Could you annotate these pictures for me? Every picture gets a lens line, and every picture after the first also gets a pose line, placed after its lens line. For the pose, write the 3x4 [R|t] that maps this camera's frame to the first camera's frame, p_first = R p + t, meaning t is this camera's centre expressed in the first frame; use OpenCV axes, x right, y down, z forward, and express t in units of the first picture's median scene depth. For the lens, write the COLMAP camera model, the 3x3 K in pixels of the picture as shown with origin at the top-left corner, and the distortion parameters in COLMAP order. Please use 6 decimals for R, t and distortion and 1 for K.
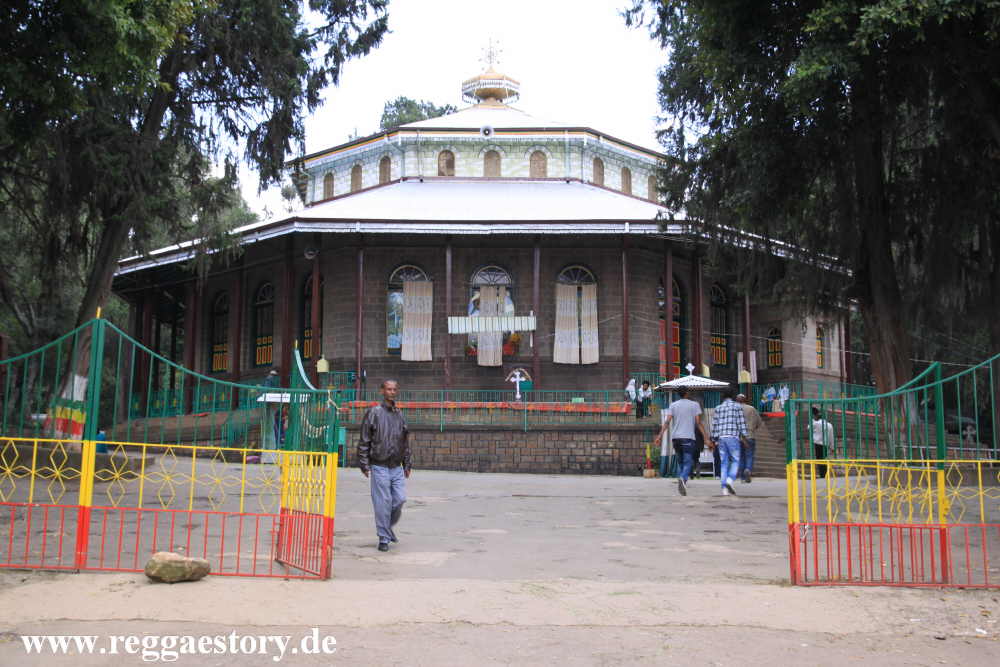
lens RADIAL K [[1070.3, 0, 500.0], [0, 1070.3, 333.5], [0, 0, 1]] dist [-0.001088, -0.003849]
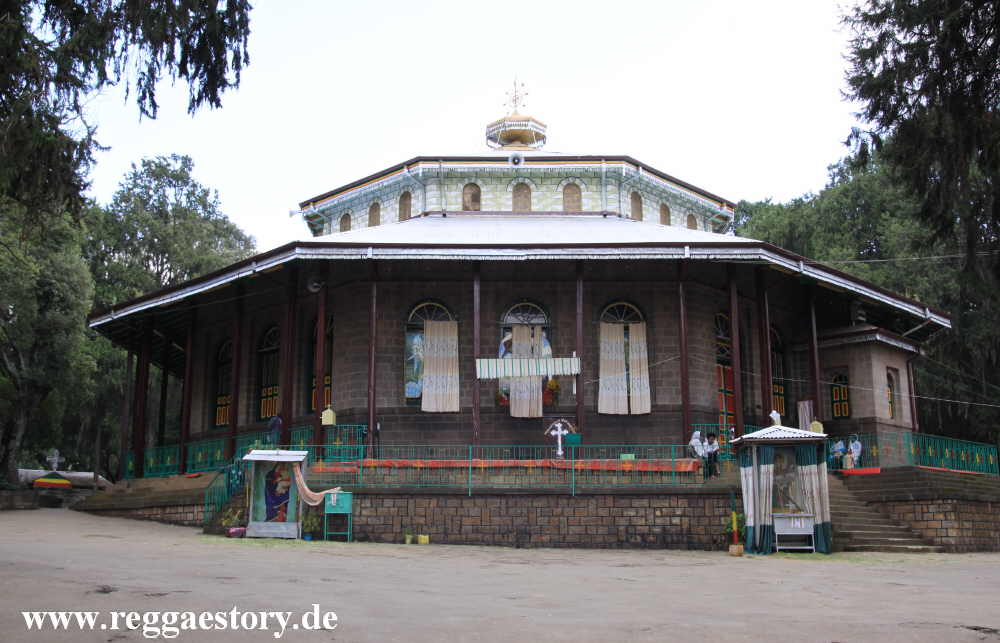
lens RADIAL K [[1079.8, 0, 500.0], [0, 1079.8, 321.5], [0, 0, 1]] dist [-0.043140, 0.002911]
pose [[0.999735, -0.007369, -0.021824, -0.009562], [0.005983, 0.997999, -0.062944, 0.007773], [0.022244, 0.062796, 0.997778, 0.127739]]
